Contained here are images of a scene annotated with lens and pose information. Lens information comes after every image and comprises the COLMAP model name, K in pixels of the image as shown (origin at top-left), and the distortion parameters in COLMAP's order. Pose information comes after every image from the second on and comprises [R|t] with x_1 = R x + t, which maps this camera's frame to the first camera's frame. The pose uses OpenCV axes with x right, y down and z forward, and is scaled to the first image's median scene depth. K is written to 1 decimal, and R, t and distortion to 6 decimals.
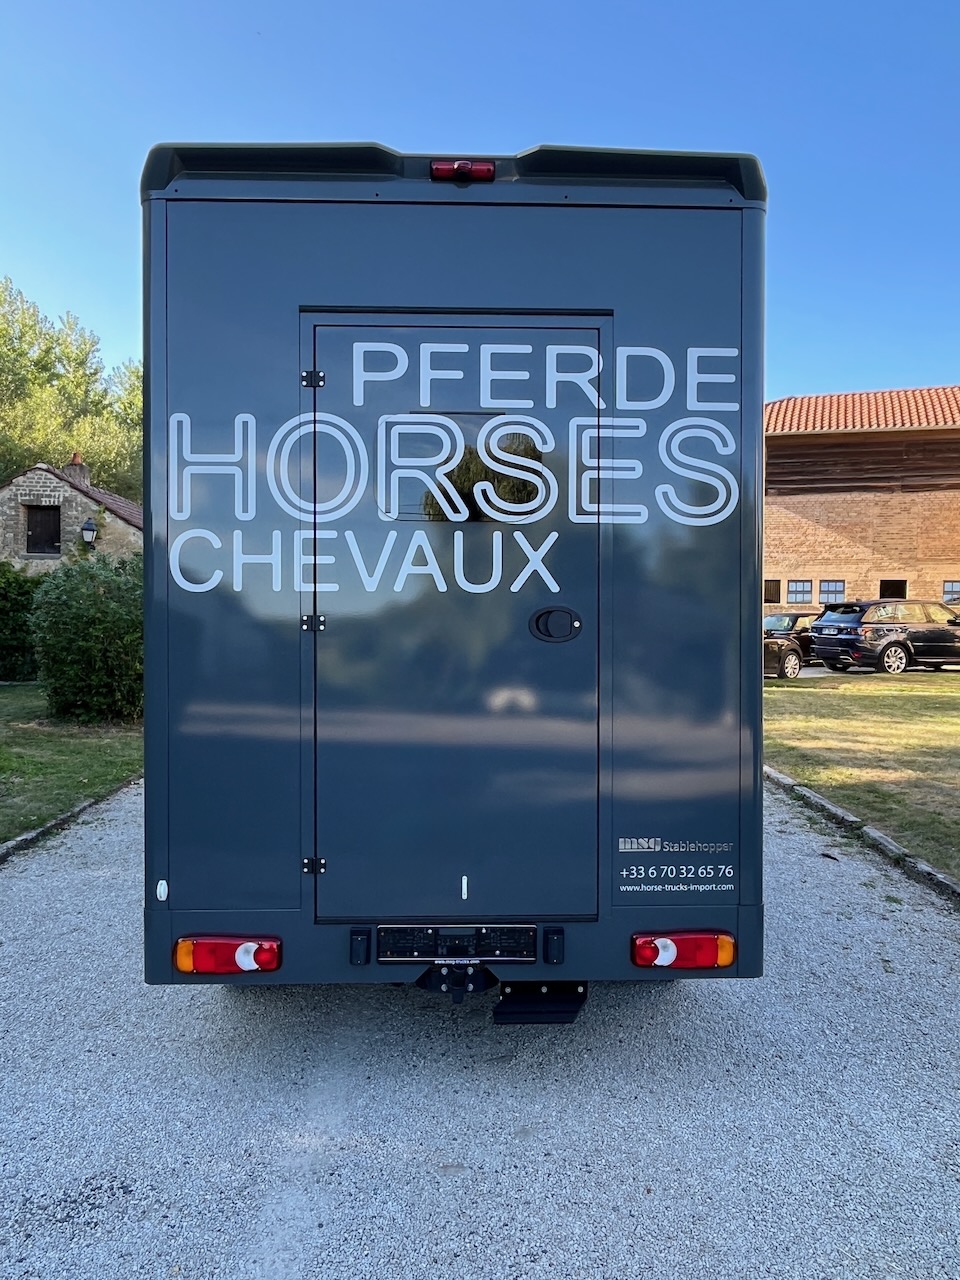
lens RADIAL K [[935.6, 0, 478.3], [0, 935.6, 631.0], [0, 0, 1]] dist [-0.001370, -0.002083]
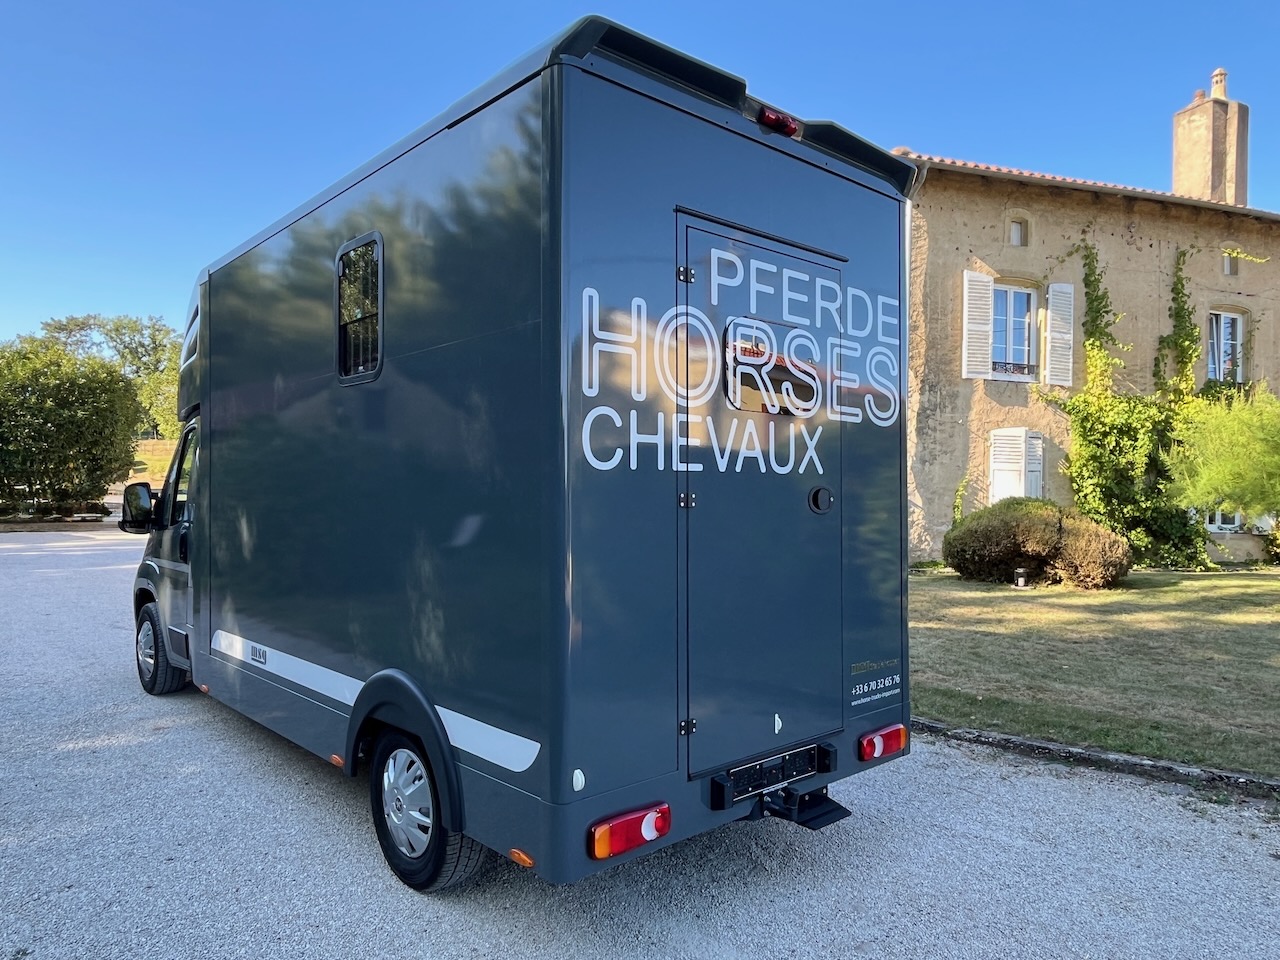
lens RADIAL K [[872.5, 0, 630.9], [0, 872.5, 481.7], [0, 0, 1]] dist [0.006334, 0.001531]
pose [[0.764654, 0.006017, 0.644413, -0.865498], [0.009183, 0.999753, -0.020230, -0.009989], [-0.644375, 0.021387, 0.764410, 0.270818]]
